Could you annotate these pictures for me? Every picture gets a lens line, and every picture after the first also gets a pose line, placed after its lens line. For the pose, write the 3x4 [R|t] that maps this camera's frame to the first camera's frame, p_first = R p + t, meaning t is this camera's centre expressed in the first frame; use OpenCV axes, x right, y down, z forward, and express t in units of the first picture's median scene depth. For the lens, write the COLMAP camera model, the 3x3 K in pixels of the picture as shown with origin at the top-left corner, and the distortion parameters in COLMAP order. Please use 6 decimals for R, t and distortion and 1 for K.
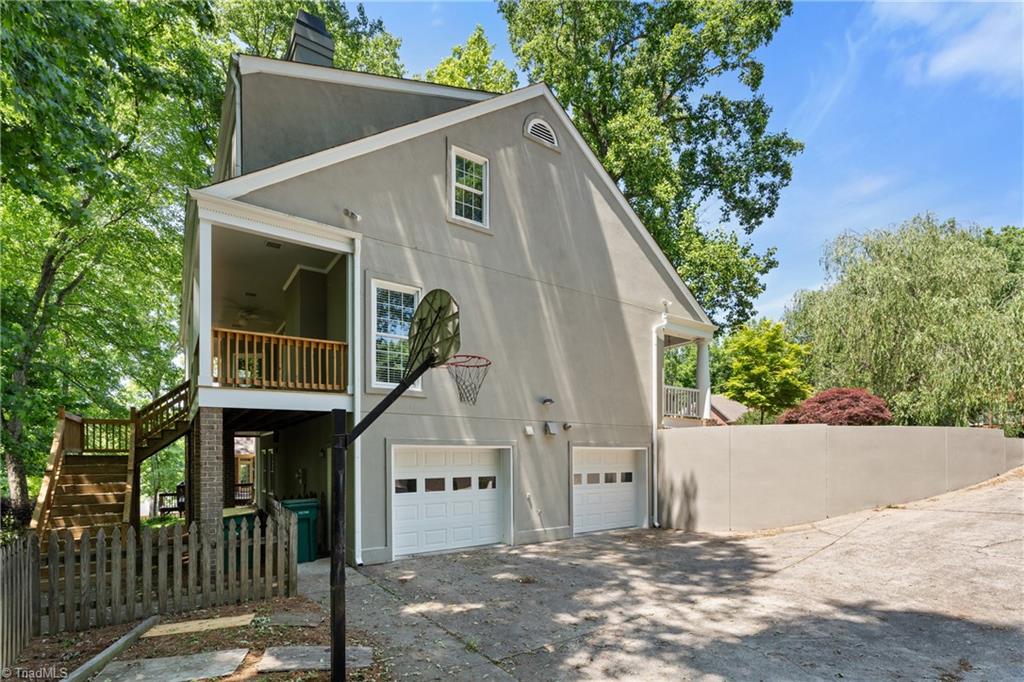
lens RADIAL K [[467.5, 0, 511.4], [0, 467.5, 348.6], [0, 0, 1]] dist [0.000322, 0.000005]
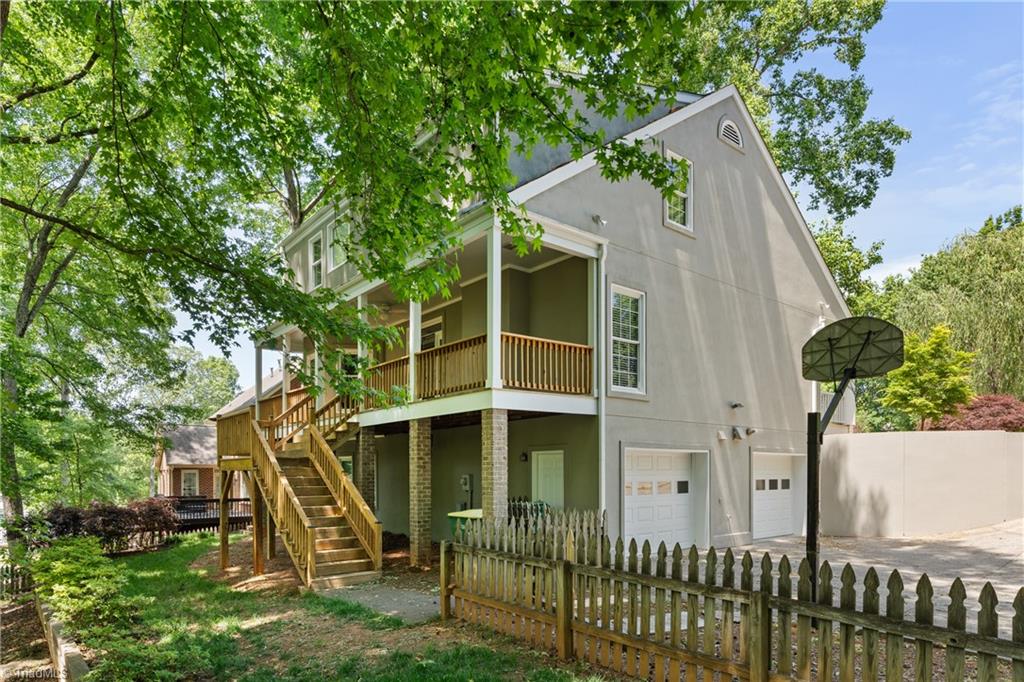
lens RADIAL K [[576.6, 0, 512.5], [0, 576.6, 337.5], [0, 0, 1]] dist [-0.000157, -0.000486]
pose [[0.997292, 0.018788, 0.071101, -0.241881], [-0.018672, 0.999823, -0.002297, -0.010106], [-0.071132, 0.000963, 0.997466, -0.093161]]
